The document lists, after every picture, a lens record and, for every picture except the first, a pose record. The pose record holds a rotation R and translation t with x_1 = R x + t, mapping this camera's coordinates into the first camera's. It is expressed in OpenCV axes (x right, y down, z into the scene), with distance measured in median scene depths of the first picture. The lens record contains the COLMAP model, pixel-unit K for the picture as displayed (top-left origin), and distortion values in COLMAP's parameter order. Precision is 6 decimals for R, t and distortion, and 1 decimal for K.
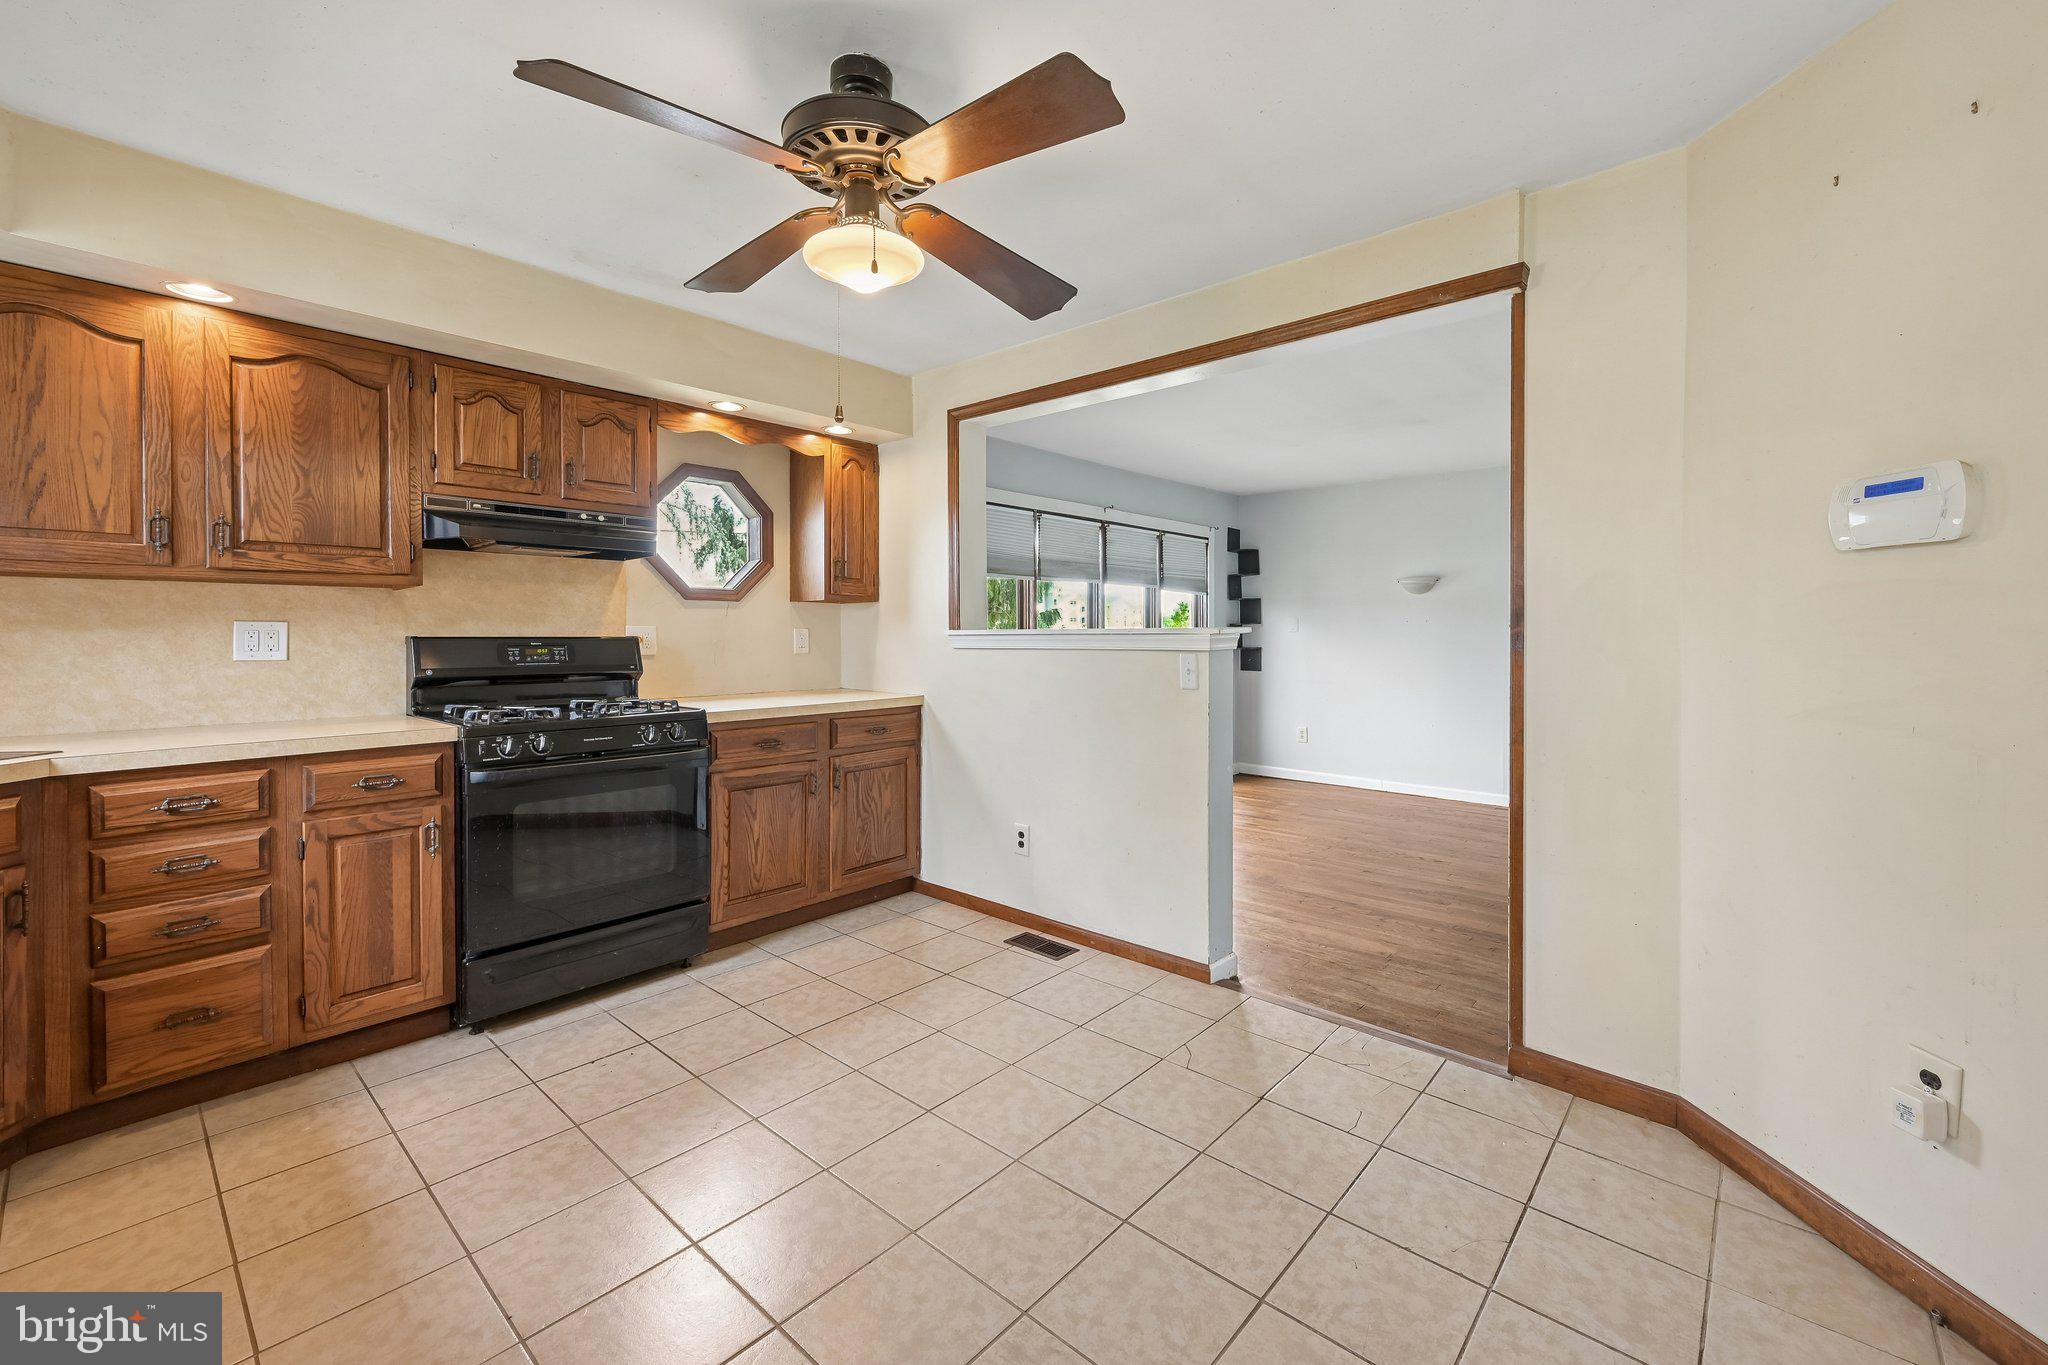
lens RADIAL K [[829.4, 0, 1055.6], [0, 829.4, 642.3], [0, 0, 1]] dist [-0.001284, 0.000152]
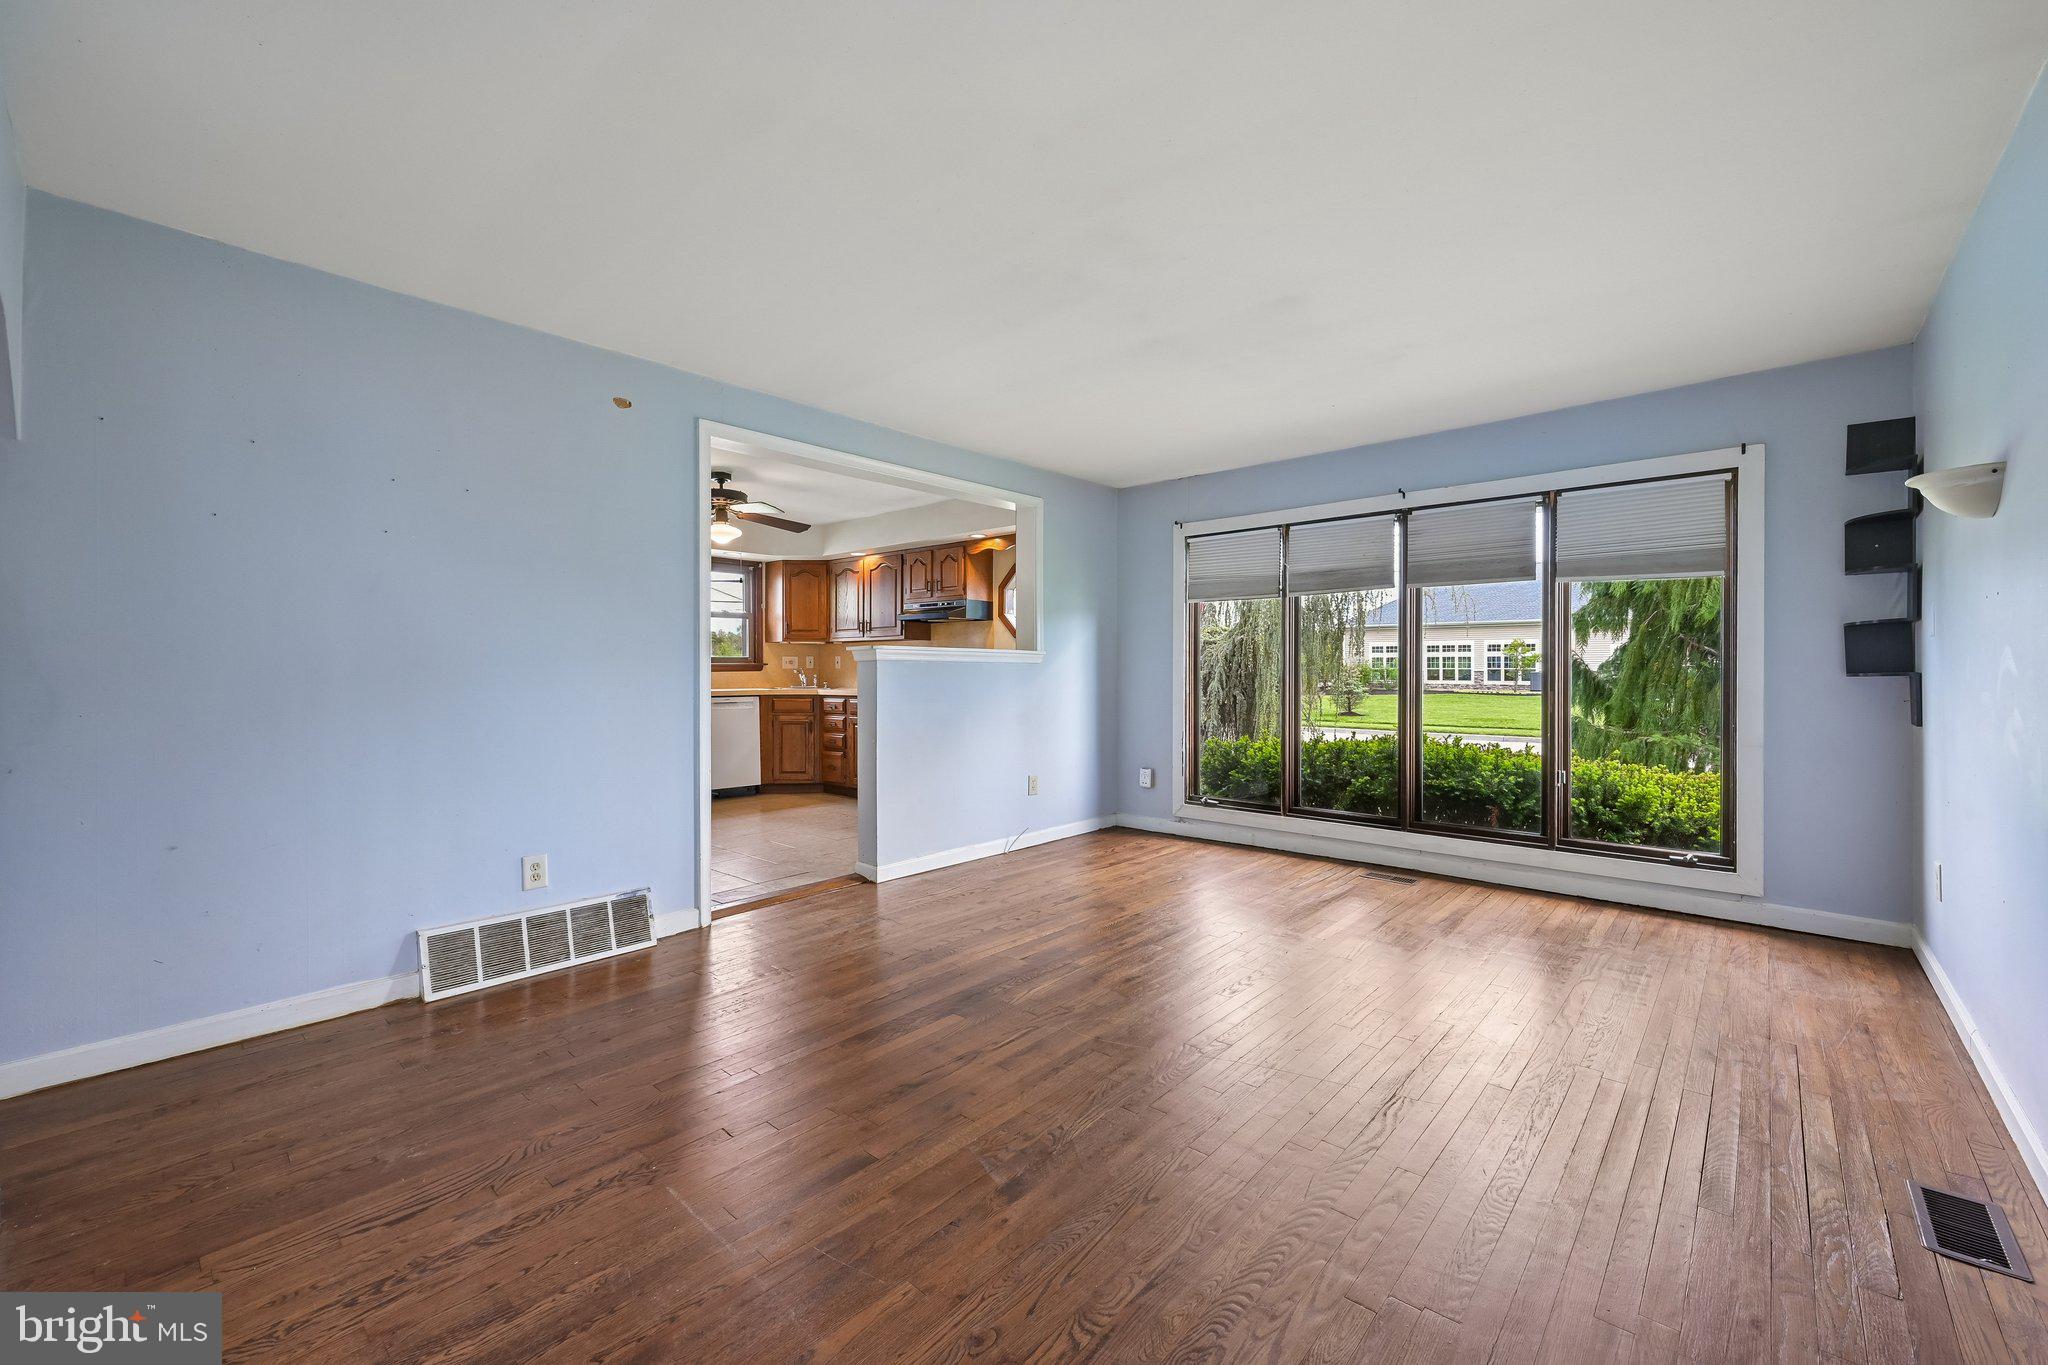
lens RADIAL K [[829.4, 0, 1029.7], [0, 829.4, 674.2], [0, 0, 1]] dist [-0.001284, 0.000152]
pose [[-0.011597, 0.005461, -0.999918, 1.751864], [-0.011668, 0.999916, 0.005596, 0.022414], [0.999865, 0.011732, -0.011533, 1.339772]]
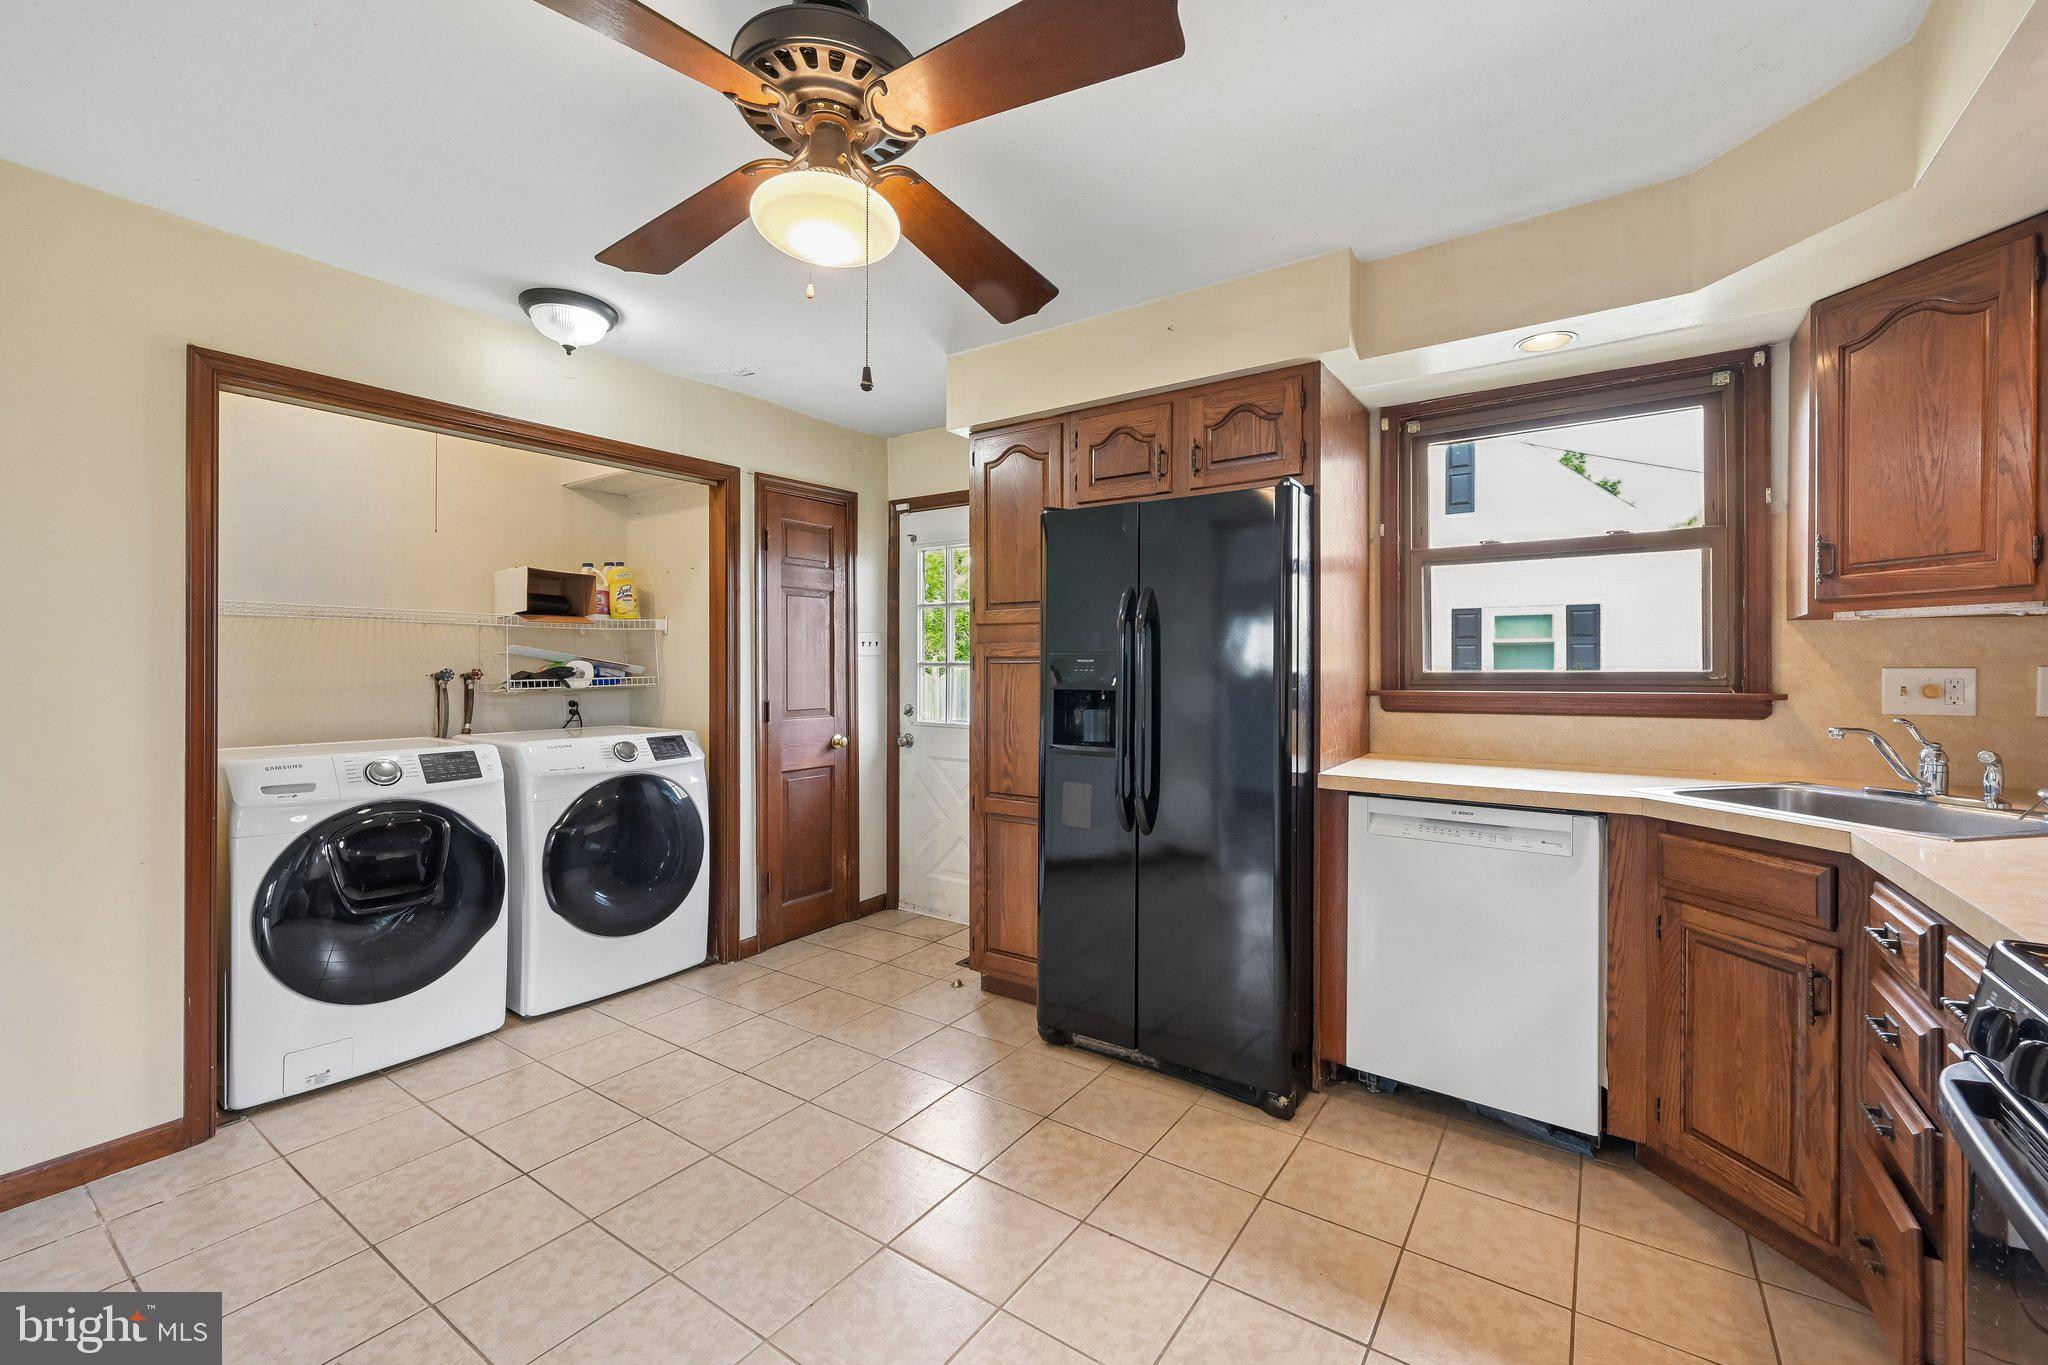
lens RADIAL K [[829.4, 0, 1039.6], [0, 829.4, 667.9], [0, 0, 1]] dist [-0.001284, 0.000152]
pose [[-0.993241, -0.001272, -0.116061, -0.211805], [-0.002410, 0.999950, 0.009671, -0.018686], [0.116043, 0.009885, -0.993195, 1.129183]]
